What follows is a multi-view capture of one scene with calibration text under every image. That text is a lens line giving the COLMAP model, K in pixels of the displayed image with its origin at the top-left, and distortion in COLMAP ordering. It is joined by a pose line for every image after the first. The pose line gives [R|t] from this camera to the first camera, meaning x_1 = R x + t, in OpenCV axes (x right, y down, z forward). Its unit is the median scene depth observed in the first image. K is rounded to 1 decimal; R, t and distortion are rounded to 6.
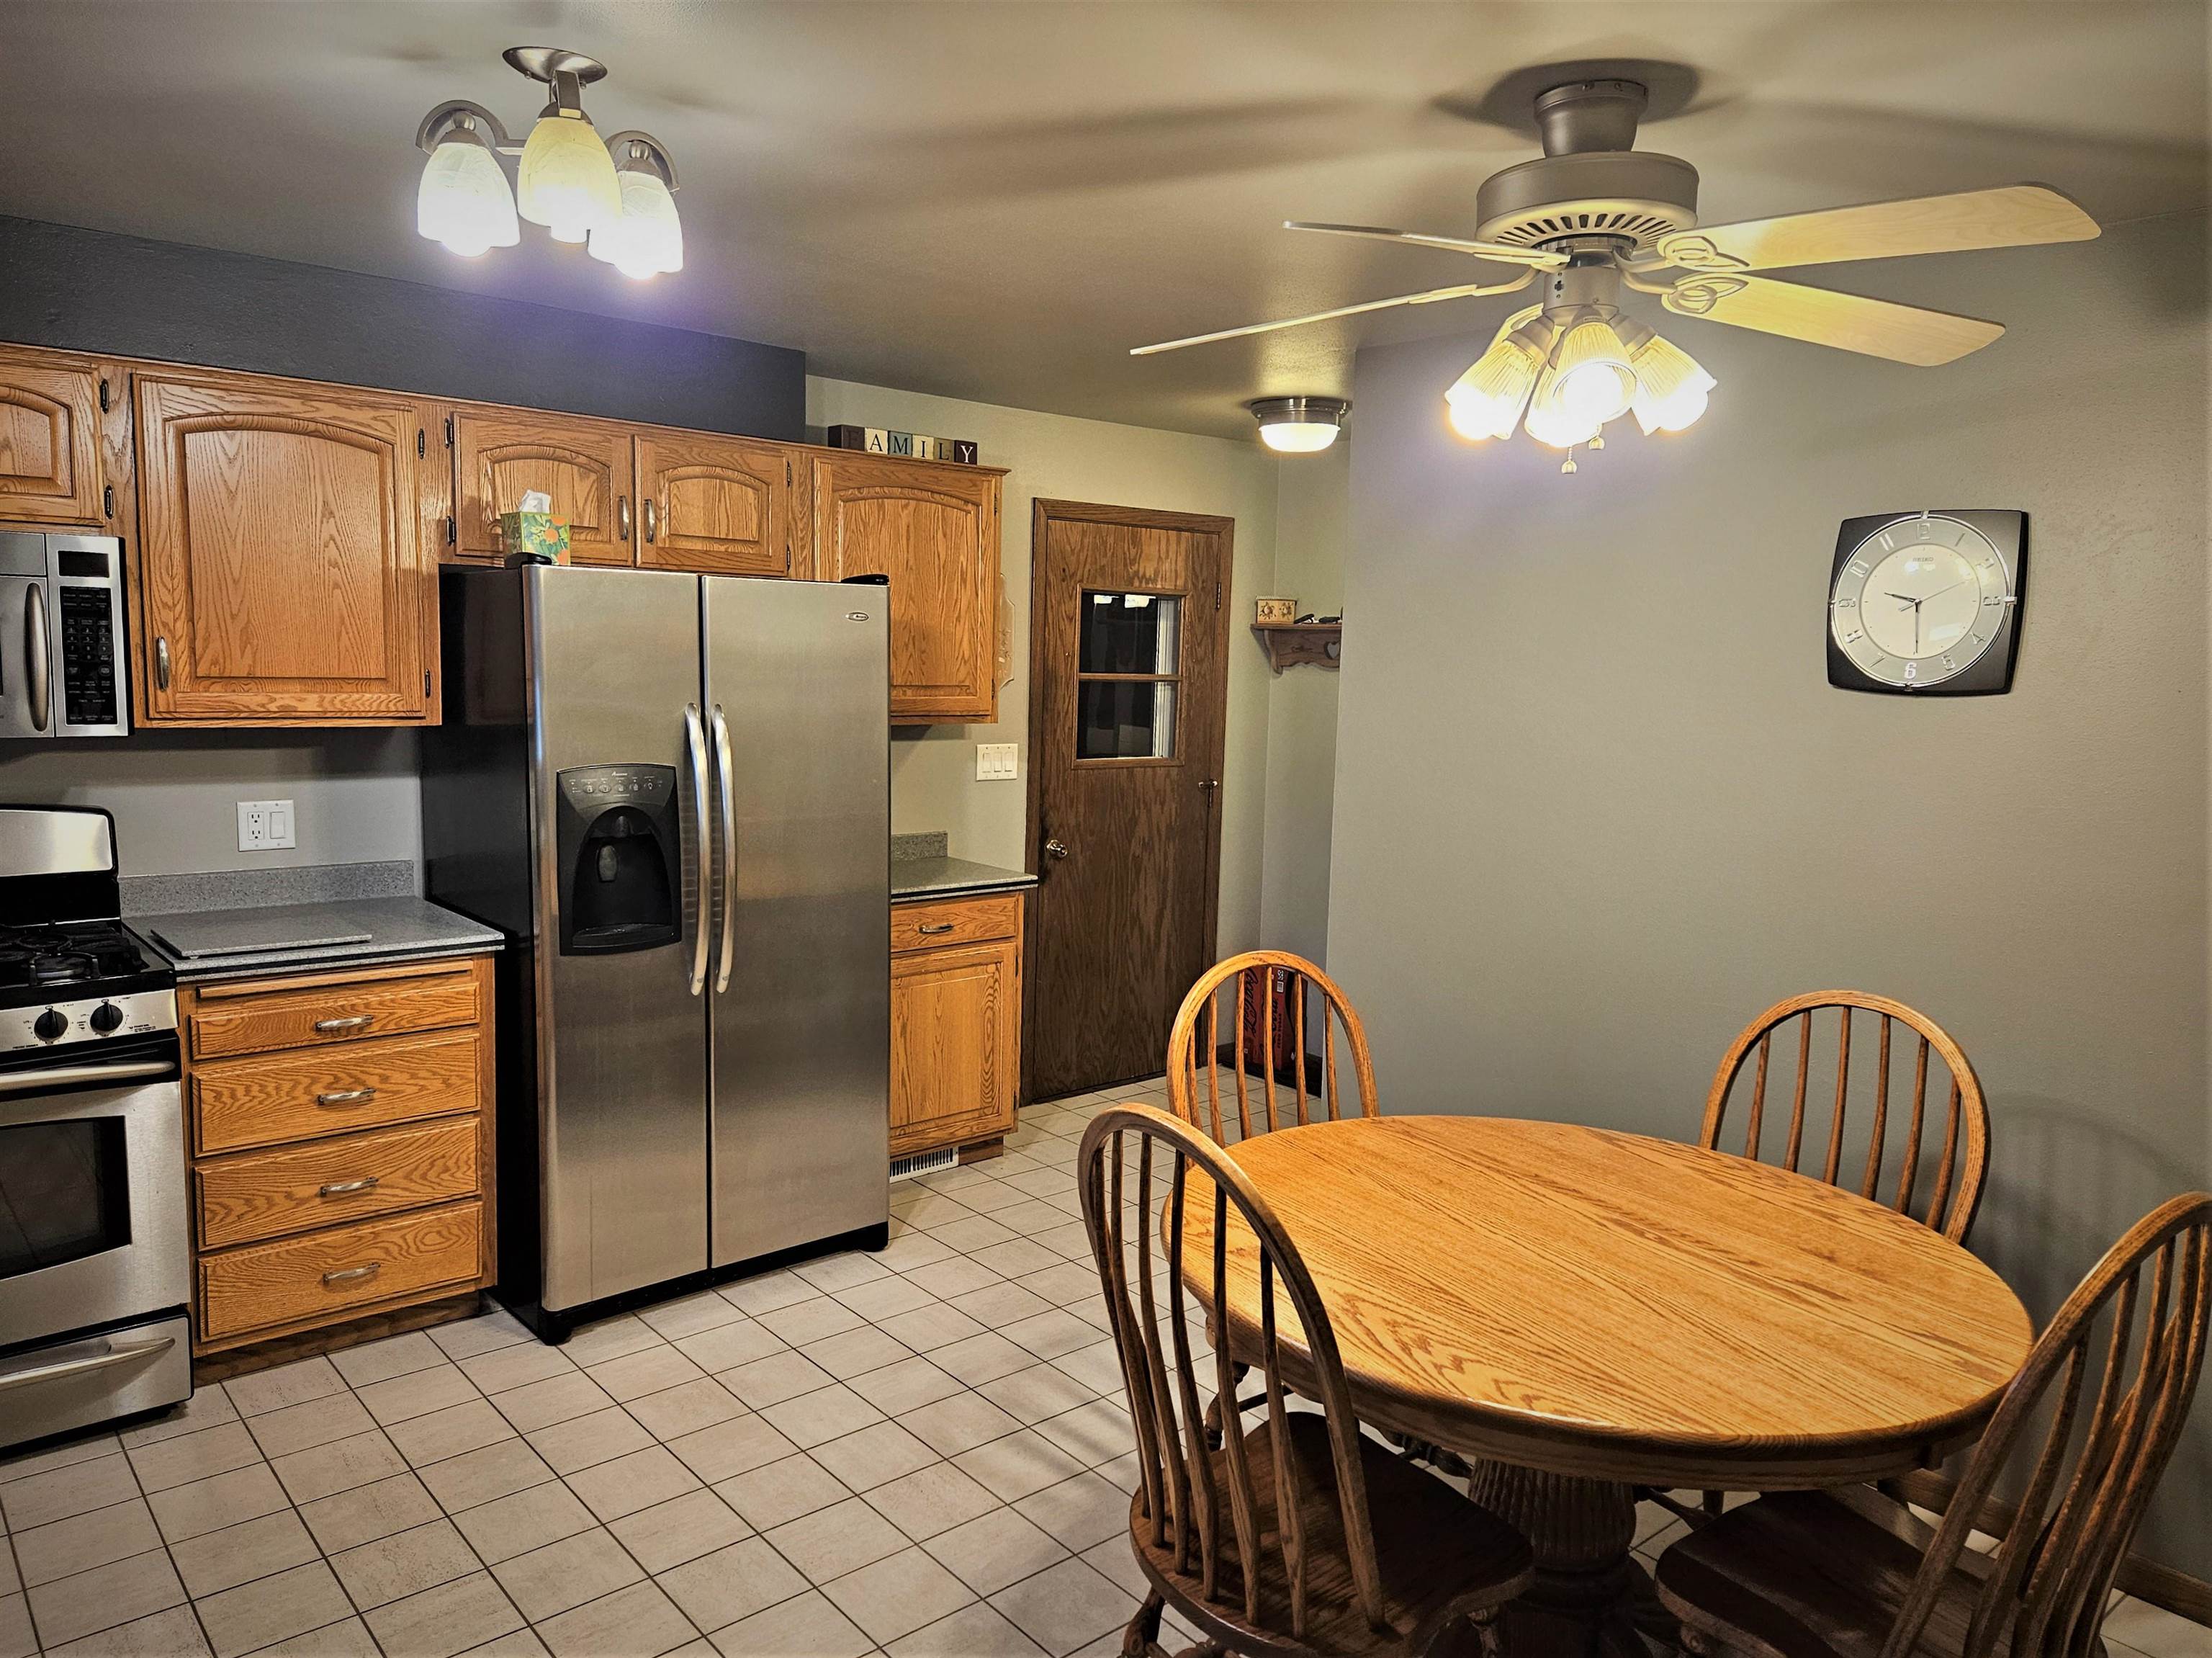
lens RADIAL K [[1529.7, 0, 1122.6], [0, 1529.7, 823.9], [0, 0, 1]] dist [0.083700, -0.073862]
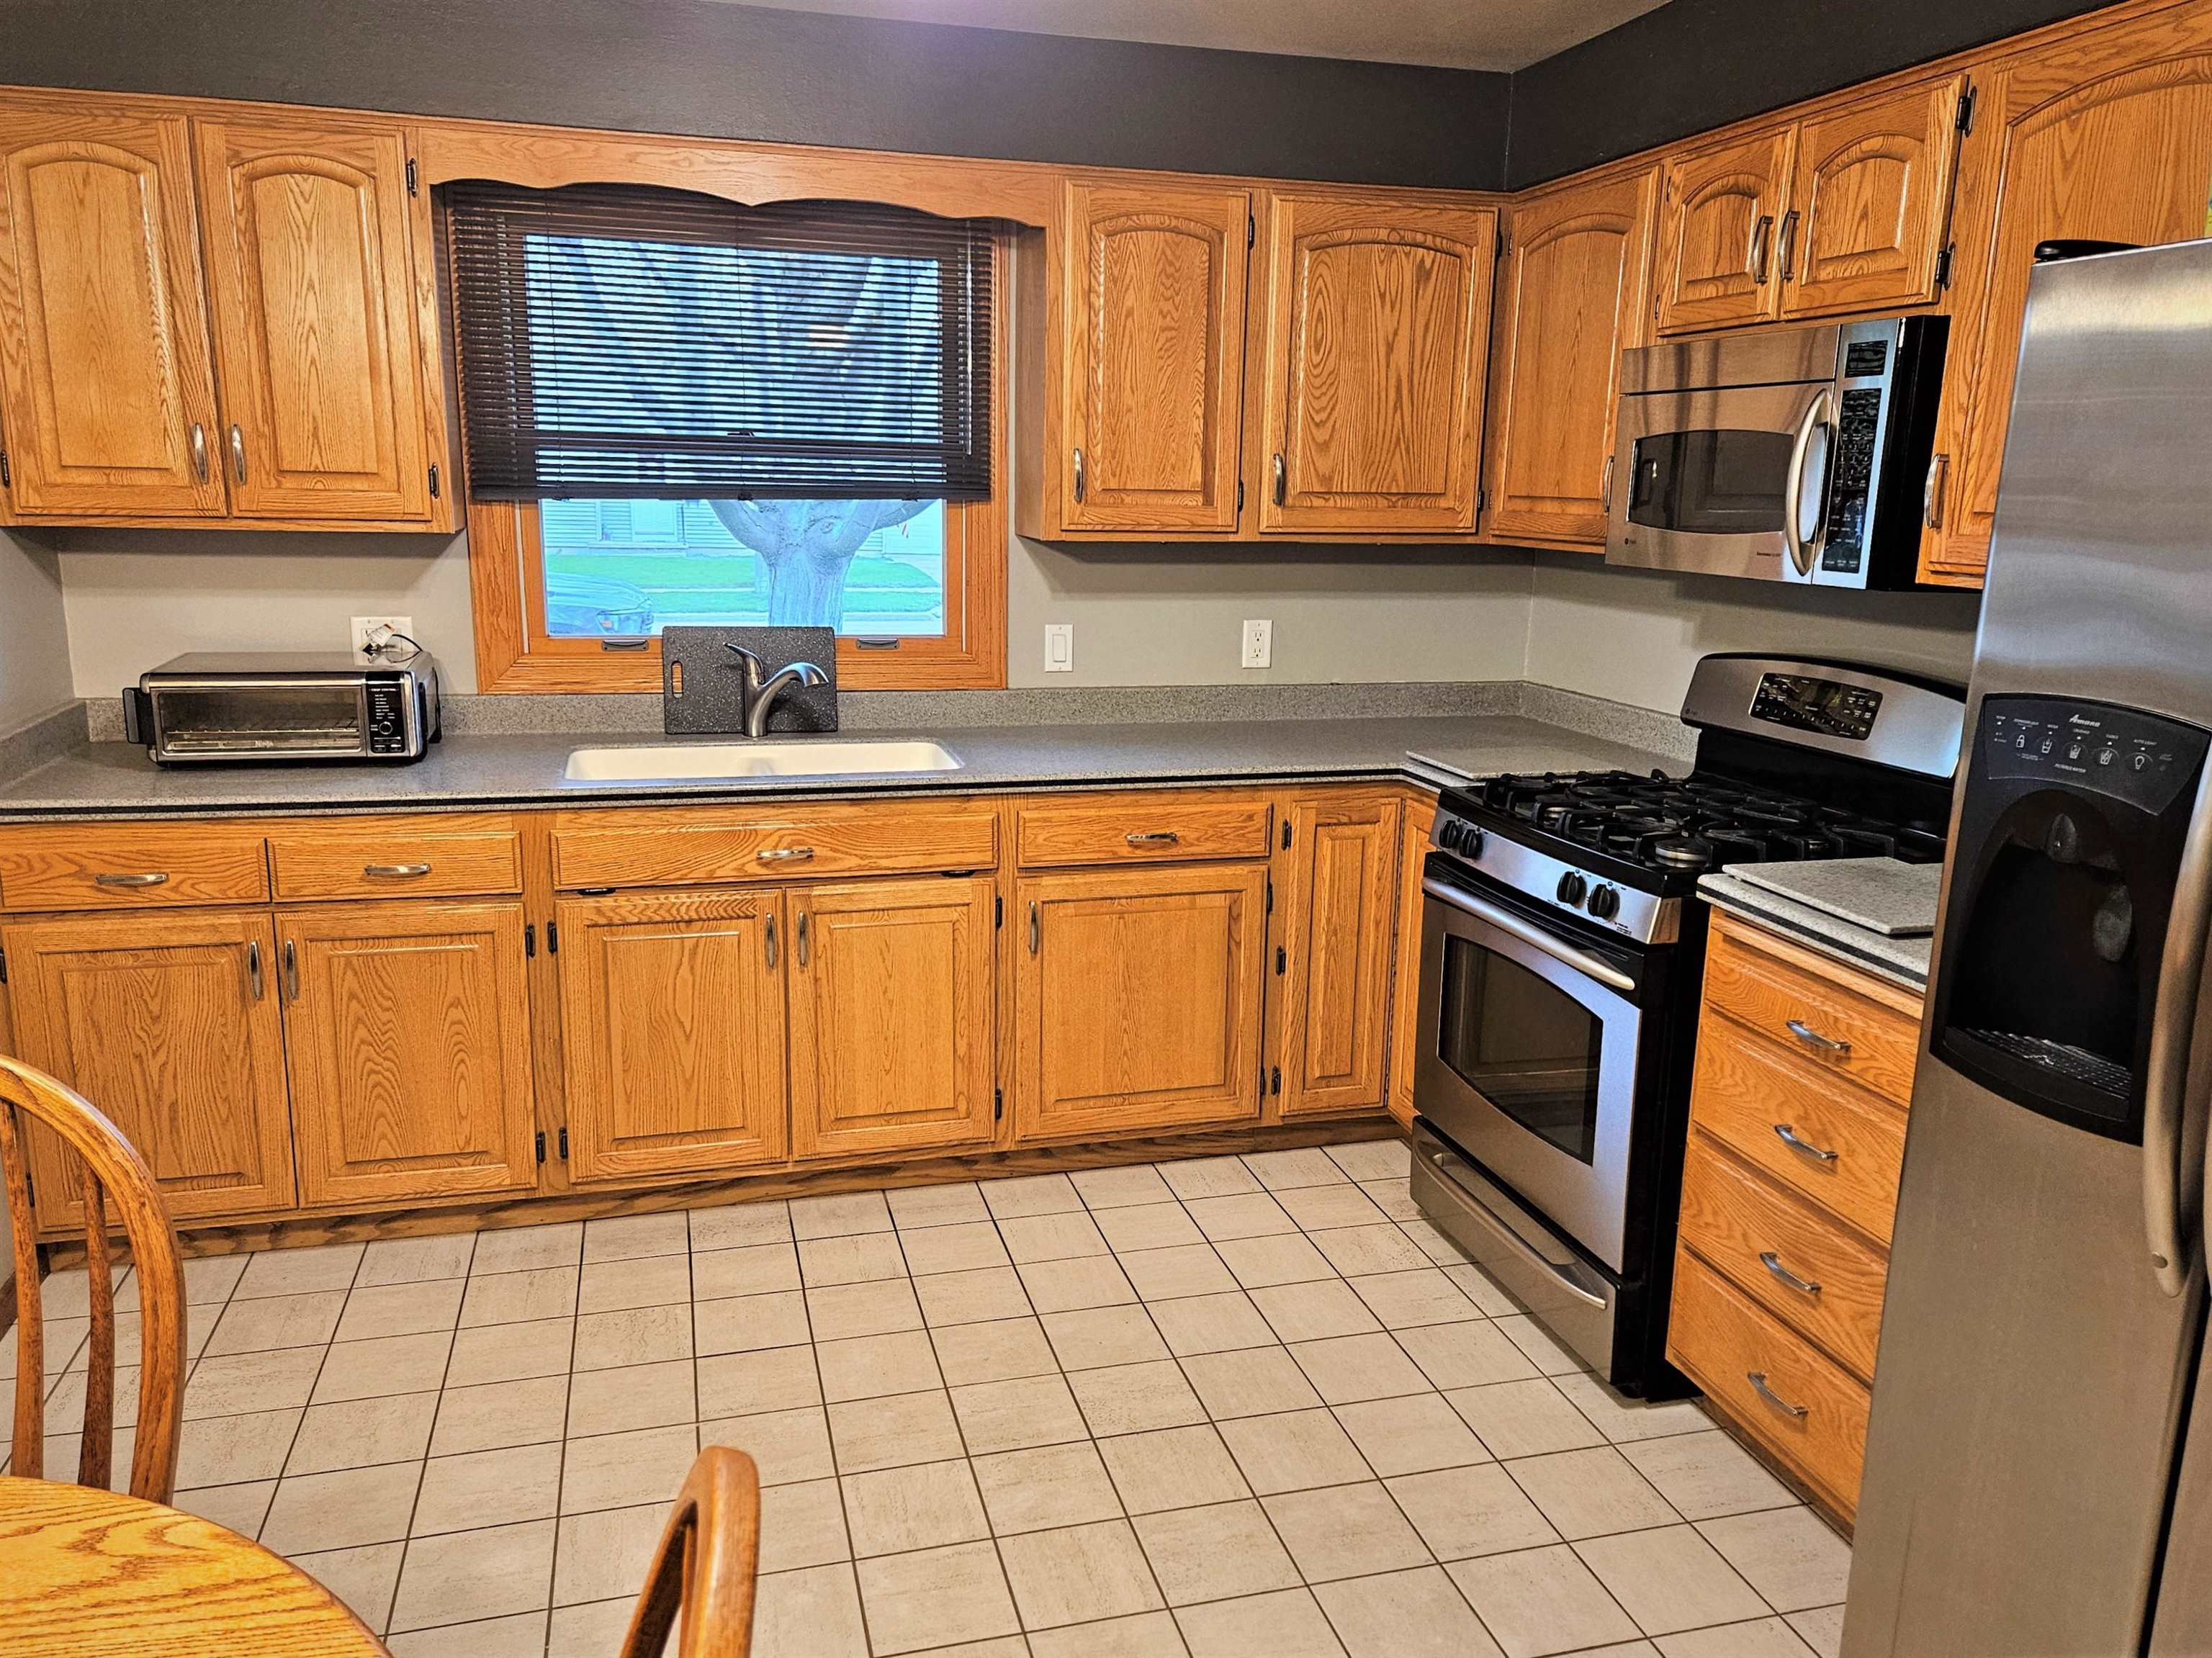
lens RADIAL K [[1638.5, 0, 1106.0], [0, 1638.5, 829.0], [0, 0, 1]] dist [0.089189, -0.083441]
pose [[-0.428236, 0.155433, -0.890199, 0.252512], [-0.136322, 0.962711, 0.233673, -0.083989], [0.893325, 0.221421, -0.391079, 1.027793]]
